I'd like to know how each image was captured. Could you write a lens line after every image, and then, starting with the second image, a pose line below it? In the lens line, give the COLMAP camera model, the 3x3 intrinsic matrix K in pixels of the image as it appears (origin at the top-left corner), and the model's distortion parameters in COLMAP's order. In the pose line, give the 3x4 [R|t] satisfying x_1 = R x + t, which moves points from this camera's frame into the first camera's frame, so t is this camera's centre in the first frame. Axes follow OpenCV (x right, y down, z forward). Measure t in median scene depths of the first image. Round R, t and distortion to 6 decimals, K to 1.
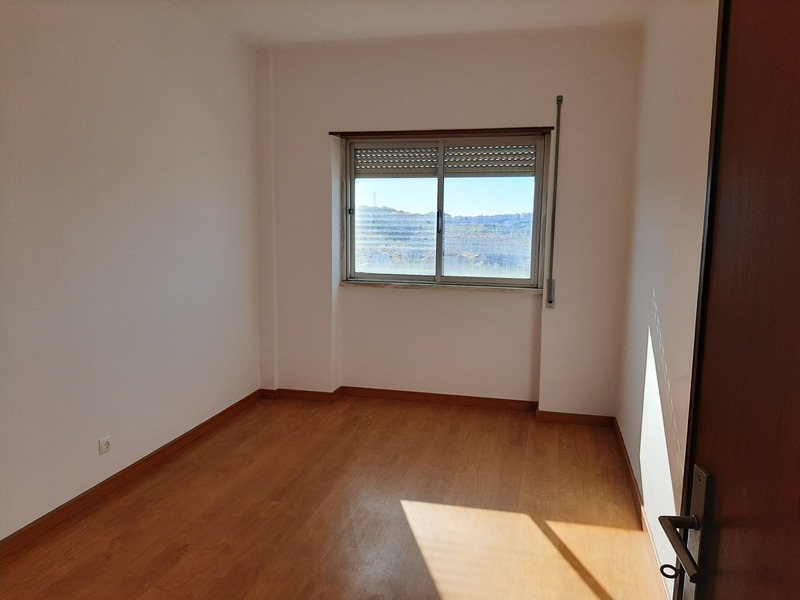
lens RADIAL K [[630.1, 0, 399.1], [0, 630.1, 299.3], [0, 0, 1]] dist [0.042647, -0.003528]
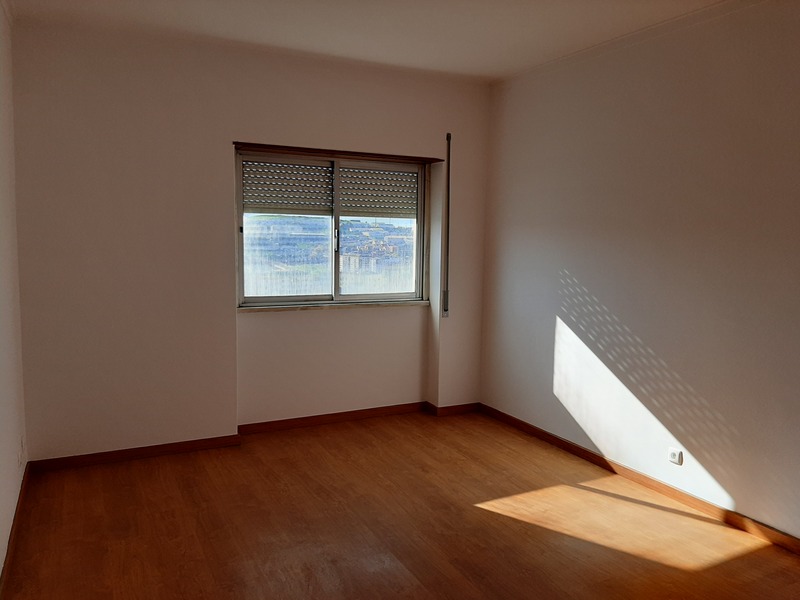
lens RADIAL K [[630.1, 0, 398.8], [0, 630.1, 306.6], [0, 0, 1]] dist [0.042647, -0.003528]
pose [[0.736183, -0.076045, 0.672497, -0.539843], [0.075900, 0.996676, 0.029615, -0.041525], [-0.672513, 0.029241, 0.739507, 0.192033]]
